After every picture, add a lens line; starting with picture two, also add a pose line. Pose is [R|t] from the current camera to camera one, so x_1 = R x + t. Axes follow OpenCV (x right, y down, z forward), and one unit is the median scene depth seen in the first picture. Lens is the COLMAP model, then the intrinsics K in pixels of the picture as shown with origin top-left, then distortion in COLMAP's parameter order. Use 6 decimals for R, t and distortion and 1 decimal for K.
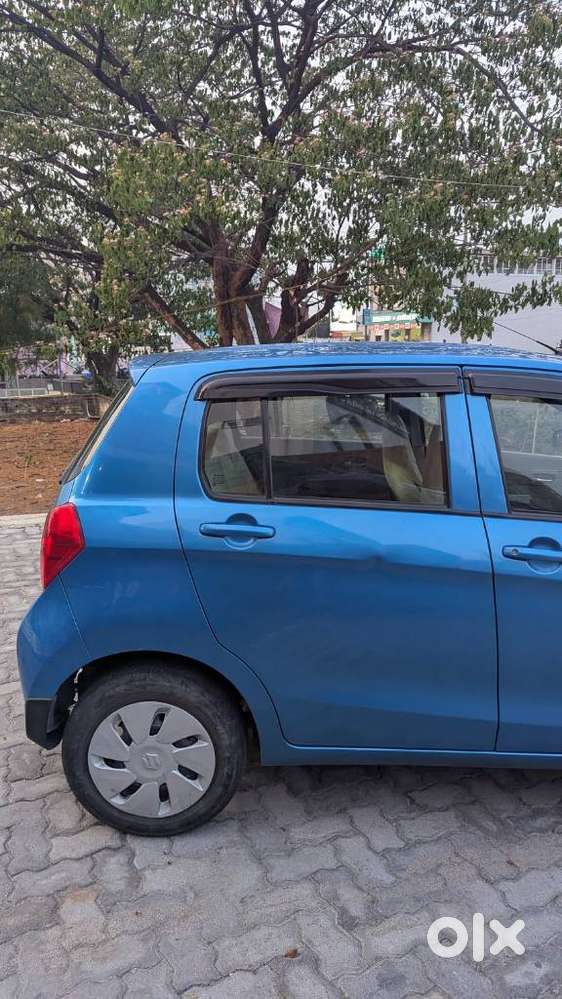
lens RADIAL K [[742.8, 0, 293.6], [0, 742.8, 506.9], [0, 0, 1]] dist [0.058071, -0.069054]
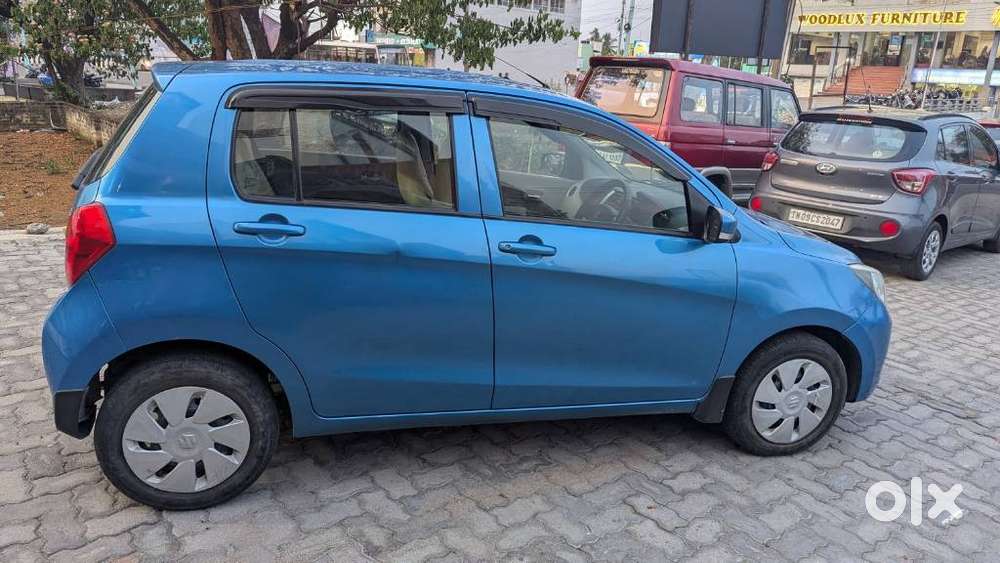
lens RADIAL K [[743.5, 0, 500.0], [0, 743.5, 281.5], [0, 0, 1]] dist [0.058071, -0.069054]
pose [[0.963772, -0.011066, 0.266498, -0.038750], [-0.005767, 0.998041, 0.062299, 0.035158], [-0.266665, -0.061579, 0.961820, -0.158951]]
